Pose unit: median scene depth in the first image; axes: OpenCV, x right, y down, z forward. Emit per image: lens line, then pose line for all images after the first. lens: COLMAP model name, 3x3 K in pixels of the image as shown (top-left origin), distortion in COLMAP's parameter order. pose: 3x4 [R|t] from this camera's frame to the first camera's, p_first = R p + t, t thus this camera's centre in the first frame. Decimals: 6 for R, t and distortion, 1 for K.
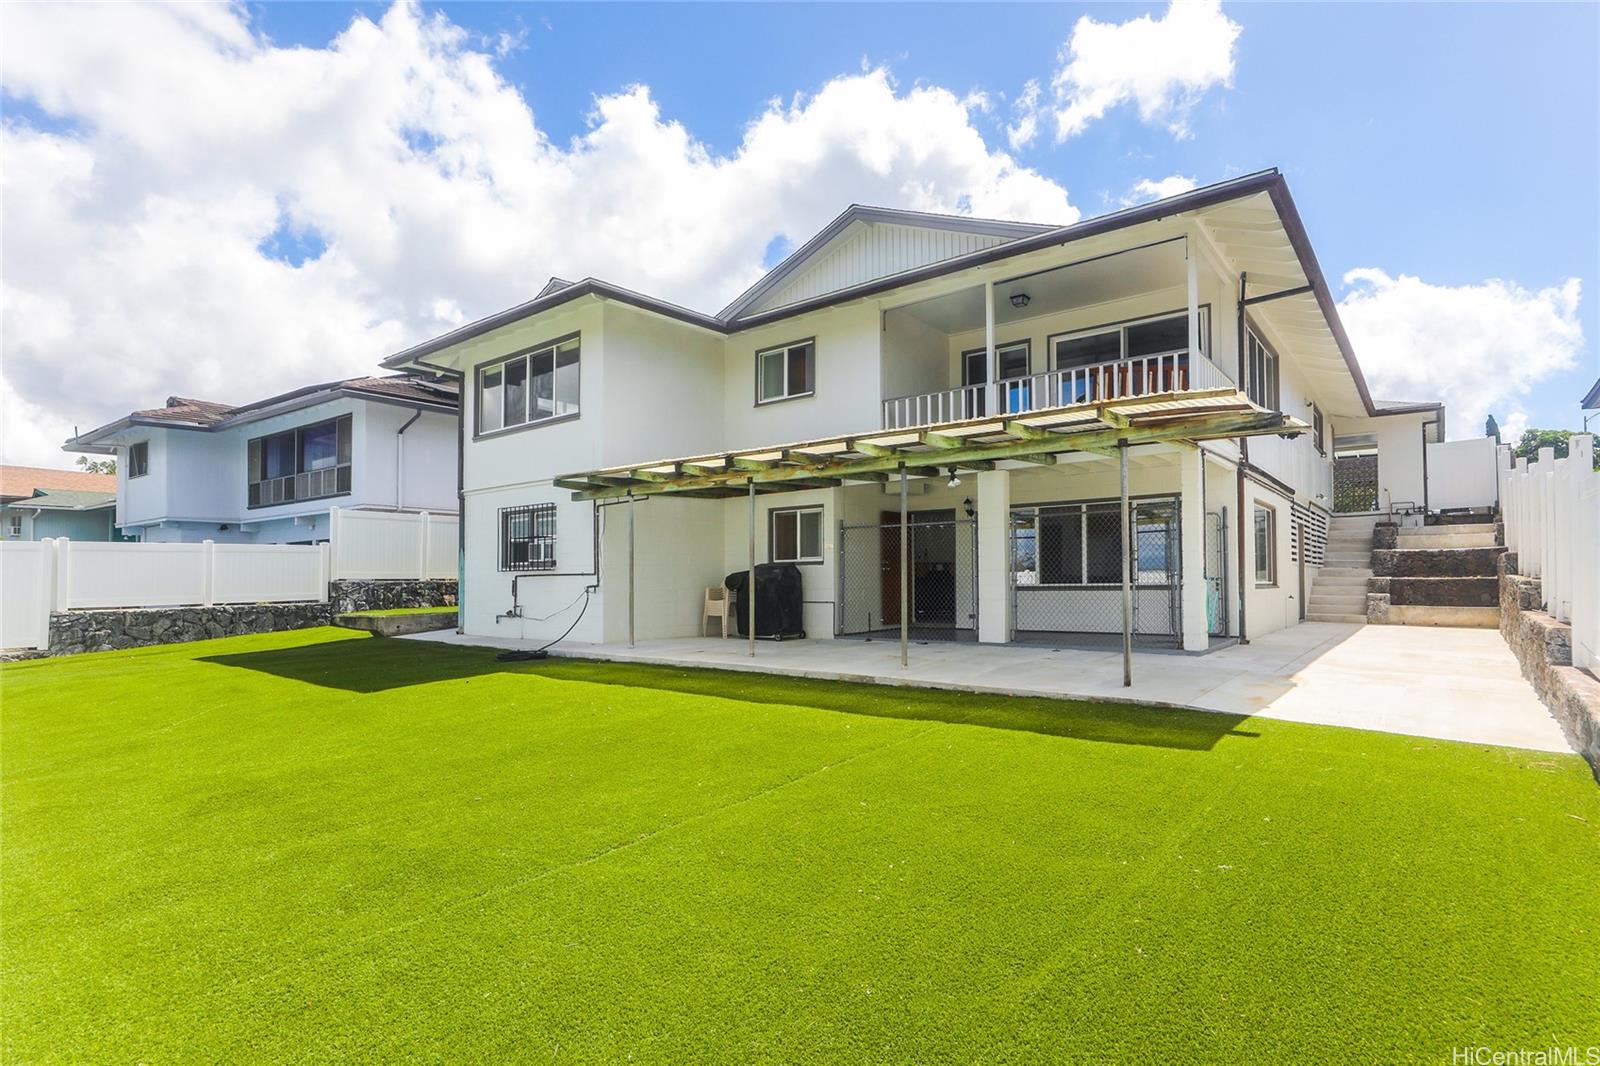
lens RADIAL K [[787.2, 0, 815.9], [0, 787.2, 555.6], [0, 0, 1]] dist [0.003150, 0.000990]
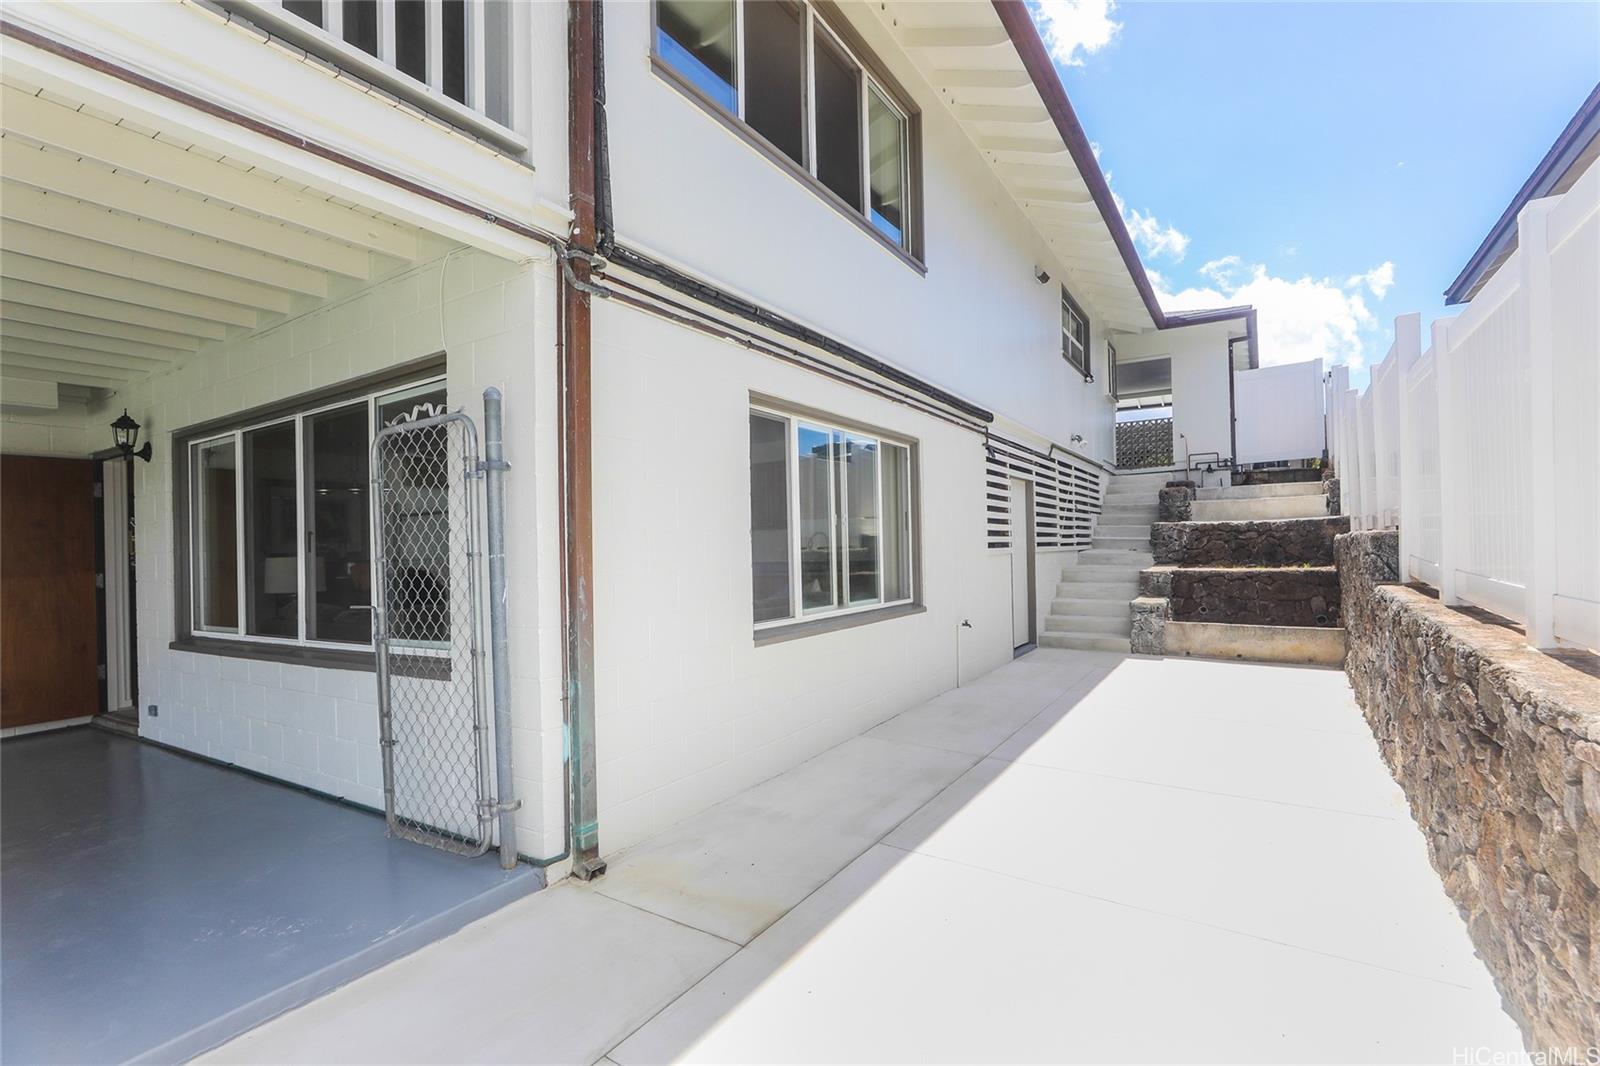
lens RADIAL K [[772.1, 0, 795.2], [0, 772.1, 539.2], [0, 0, 1]] dist [-0.003830, -0.000117]
pose [[0.992008, -0.014594, 0.125324, 0.347158], [0.012786, 0.999802, 0.015214, -0.007129], [-0.125522, -0.013490, 0.991999, 0.426247]]
